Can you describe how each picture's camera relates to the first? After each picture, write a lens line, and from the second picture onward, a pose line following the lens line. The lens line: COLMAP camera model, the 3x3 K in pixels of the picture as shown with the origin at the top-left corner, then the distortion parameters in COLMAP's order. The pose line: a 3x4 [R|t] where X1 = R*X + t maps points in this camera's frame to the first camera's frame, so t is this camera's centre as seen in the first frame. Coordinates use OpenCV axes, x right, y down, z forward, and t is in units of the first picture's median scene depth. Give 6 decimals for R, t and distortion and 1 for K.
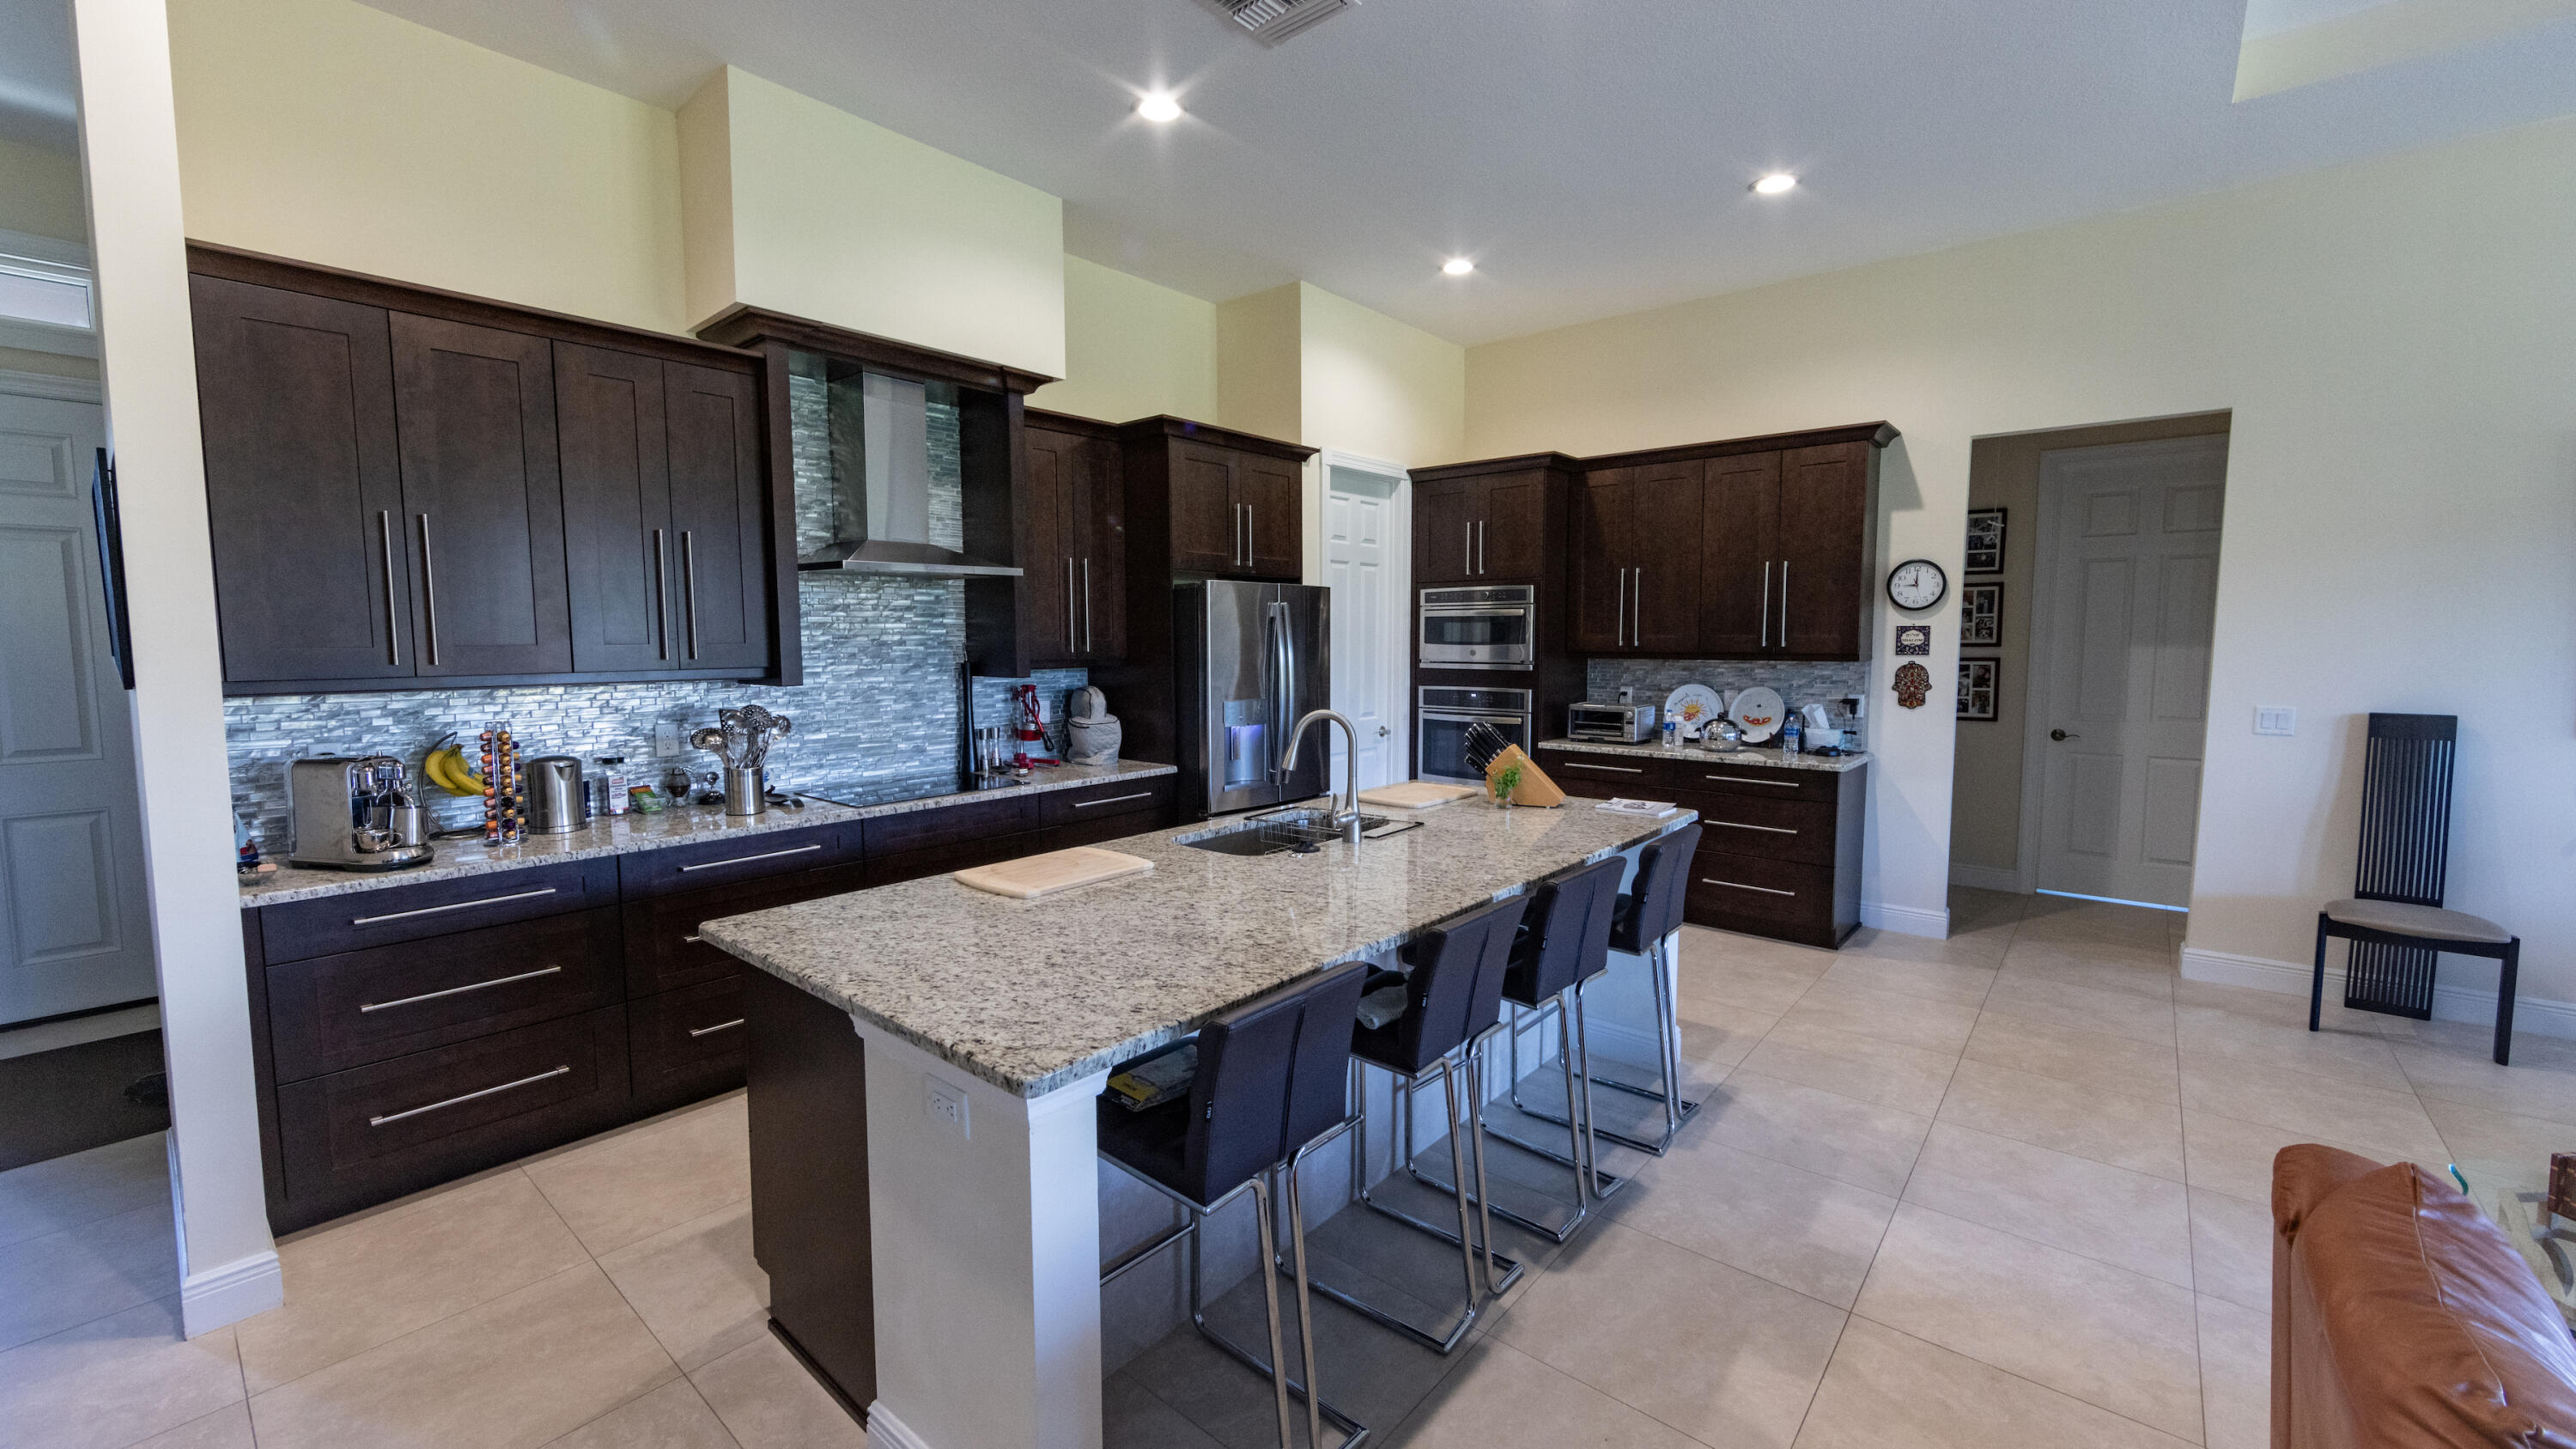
lens RADIAL K [[1005.0, 0, 1285.7], [0, 1005.0, 717.6], [0, 0, 1]] dist [0.001126, -0.000145]
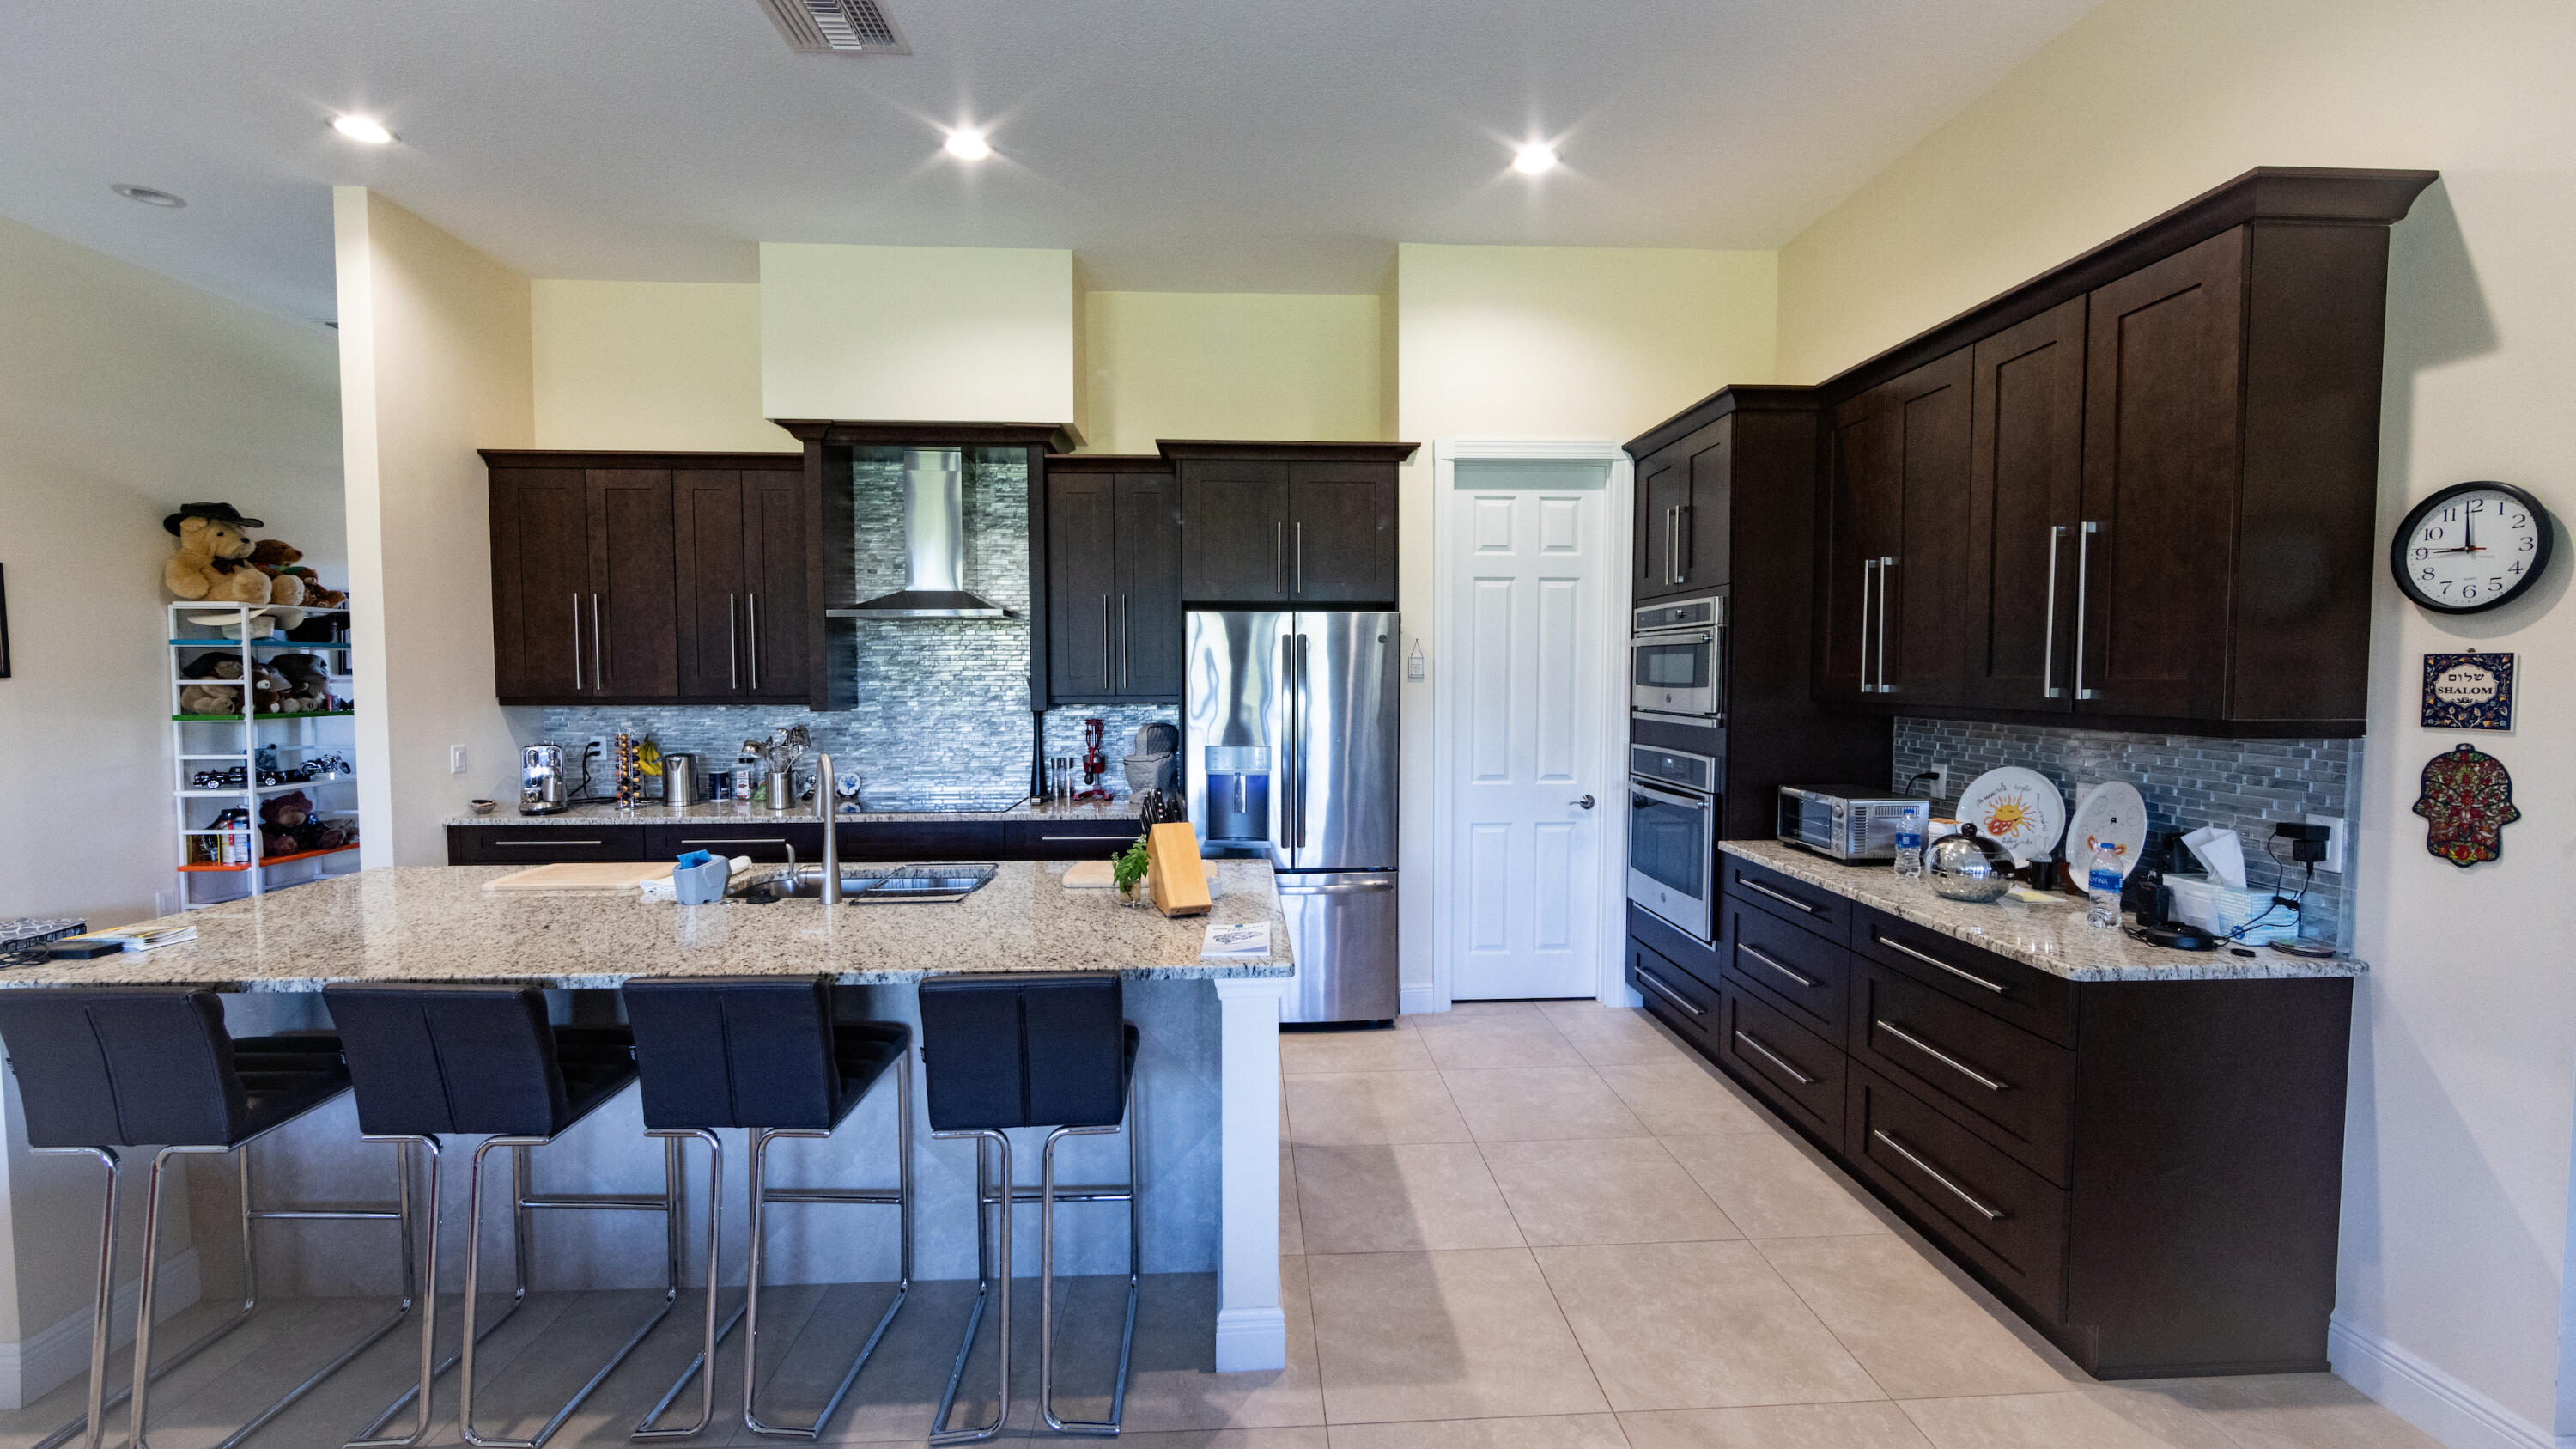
lens RADIAL K [[1005.0, 0, 1285.8], [0, 1005.0, 720.4], [0, 0, 1]] dist [0.001126, -0.000145]
pose [[0.686628, 0.038282, -0.726000, 0.591192], [-0.061875, 0.998067, -0.005891, -0.034818], [0.724371, 0.048966, 0.687669, 0.401908]]
